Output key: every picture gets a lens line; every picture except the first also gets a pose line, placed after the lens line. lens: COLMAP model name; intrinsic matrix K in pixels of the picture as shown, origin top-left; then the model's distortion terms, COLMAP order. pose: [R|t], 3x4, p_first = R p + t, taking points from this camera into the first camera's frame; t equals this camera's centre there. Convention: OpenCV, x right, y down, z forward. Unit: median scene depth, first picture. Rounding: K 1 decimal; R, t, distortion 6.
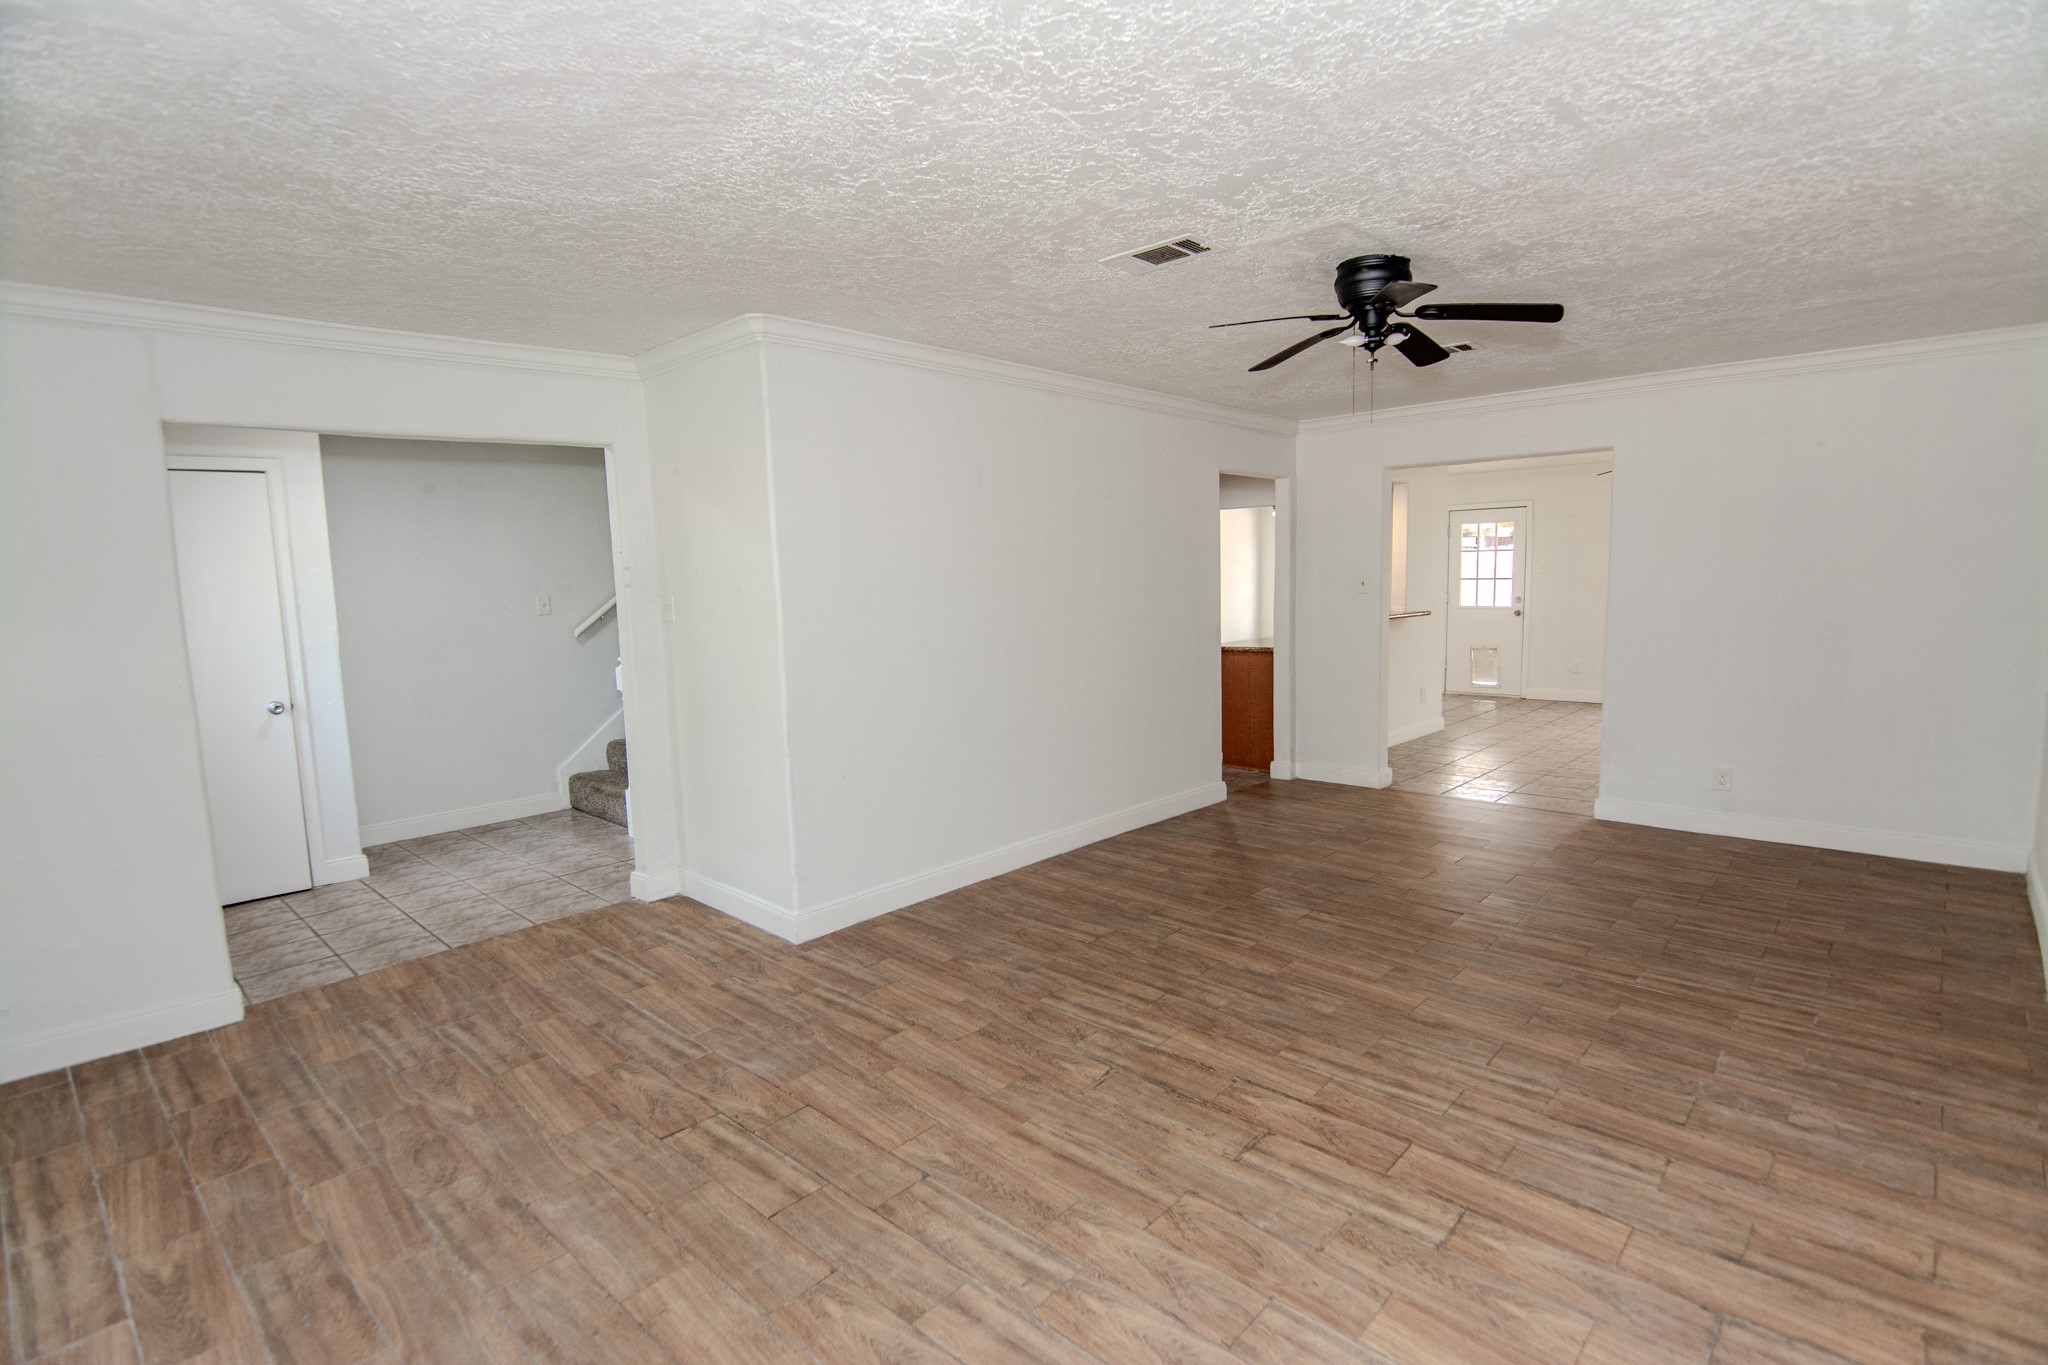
lens RADIAL K [[1003.5, 0, 1024.0], [0, 1003.5, 682.5], [0, 0, 1]] dist [-0.013562, 0.000421]
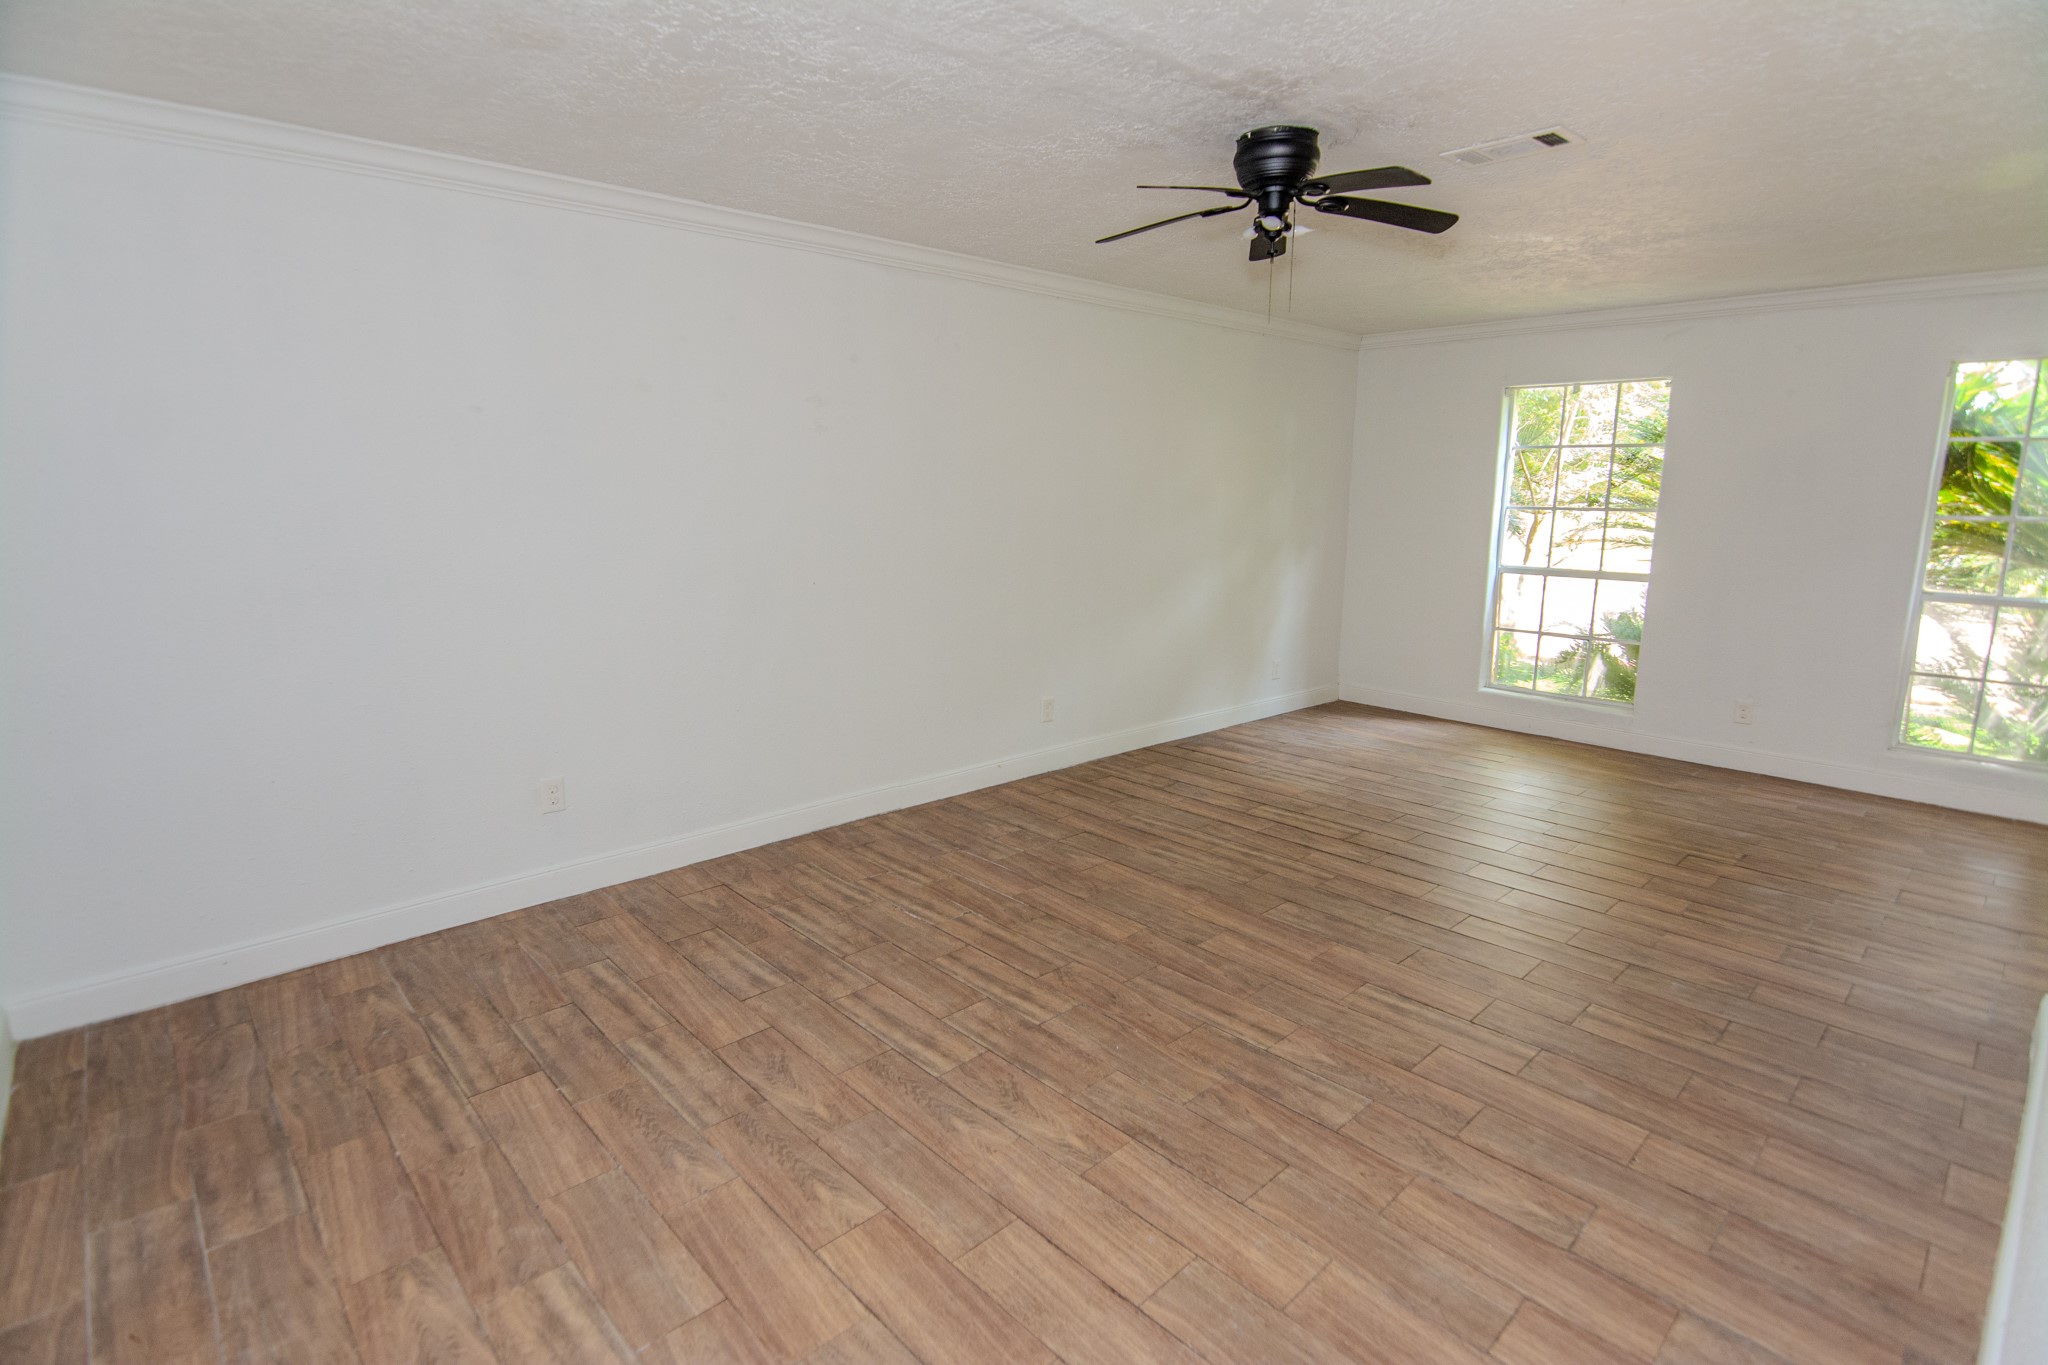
lens RADIAL K [[1003.5, 0, 1024.0], [0, 1003.5, 682.5], [0, 0, 1]] dist [-0.013562, 0.000421]
pose [[-0.997083, 0.007888, 0.075920, 0.496113], [0.030557, 0.952714, 0.302328, -0.229620], [-0.069946, 0.303766, -0.950176, 1.951438]]
